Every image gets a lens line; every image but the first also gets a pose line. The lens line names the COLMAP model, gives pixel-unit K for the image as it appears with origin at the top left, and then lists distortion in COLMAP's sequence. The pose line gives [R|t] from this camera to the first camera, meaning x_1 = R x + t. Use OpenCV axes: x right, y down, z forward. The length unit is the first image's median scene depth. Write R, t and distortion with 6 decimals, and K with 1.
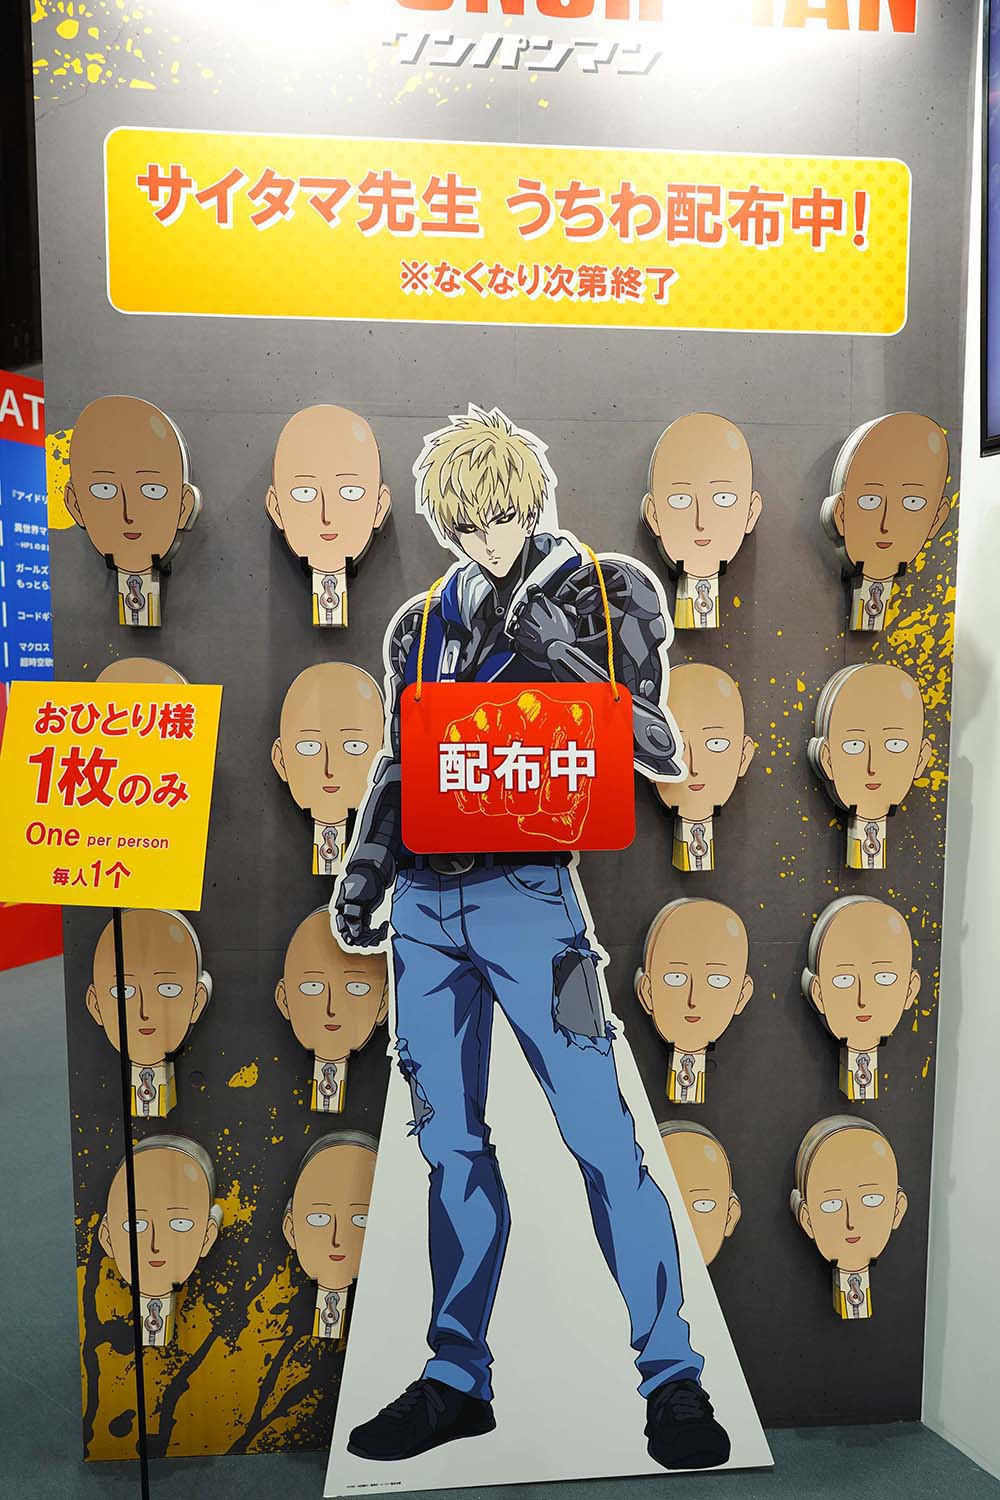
lens RADIAL K [[936.7, 0, 498.6], [0, 936.7, 745.7], [0, 0, 1]] dist [-0.020356, 0.016405]
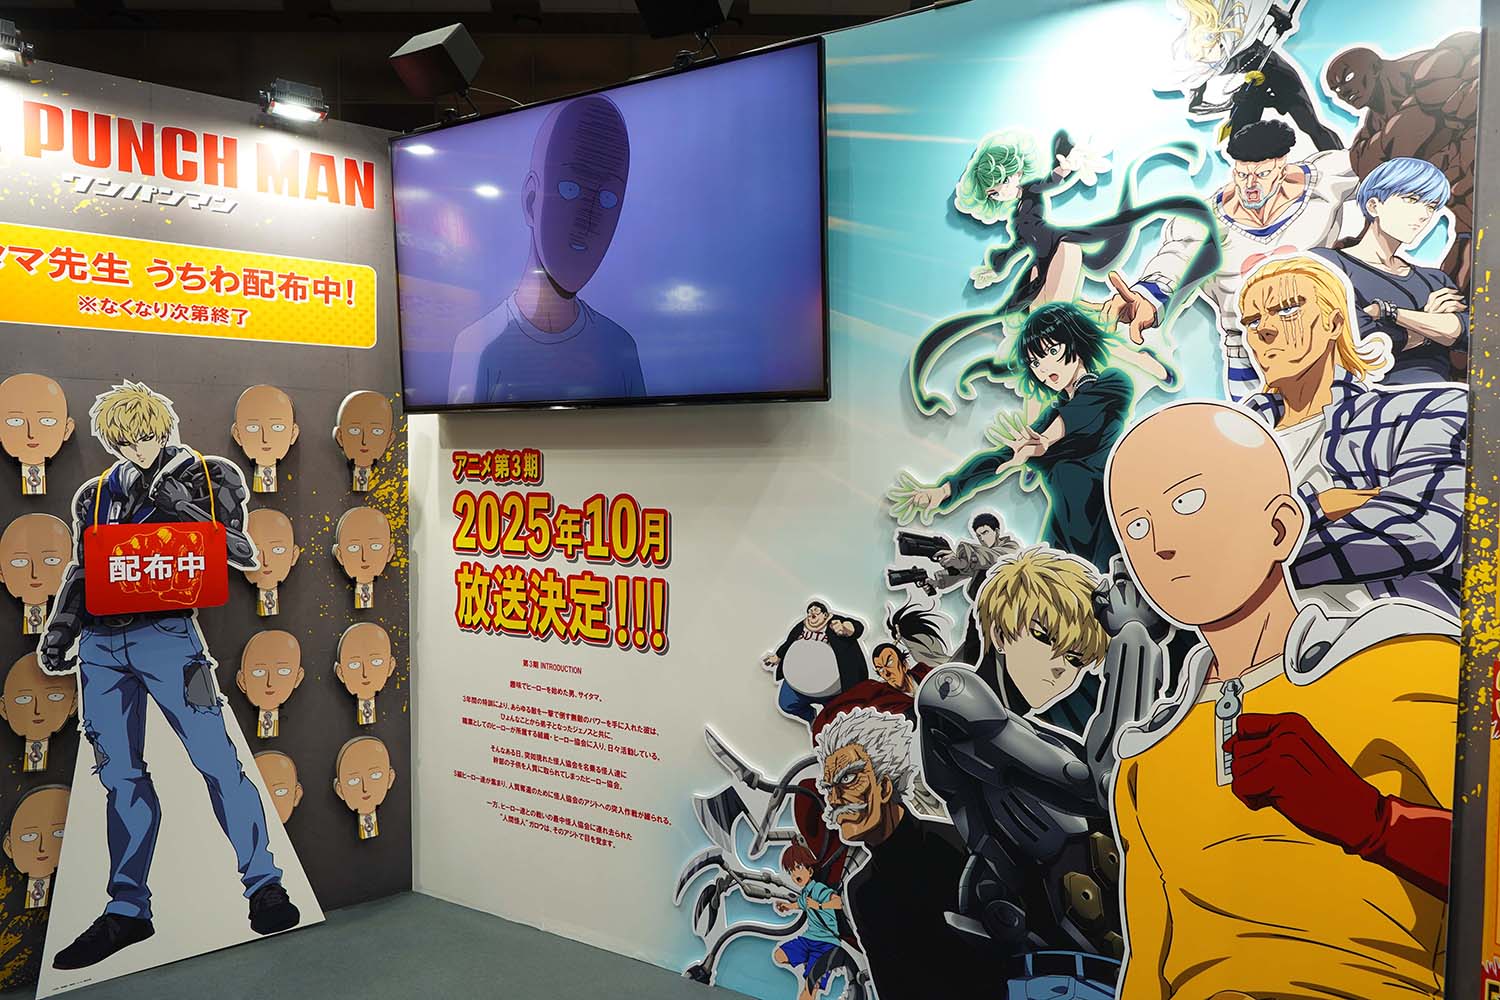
lens RADIAL K [[936.7, 0, 753.4], [0, 936.7, 502.8], [0, 0, 1]] dist [-0.020356, 0.016405]
pose [[0.854263, -0.018843, 0.519499, 0.070274], [0.038721, 0.998873, -0.027442, -0.008720], [-0.518396, 0.043559, 0.854030, -1.230203]]
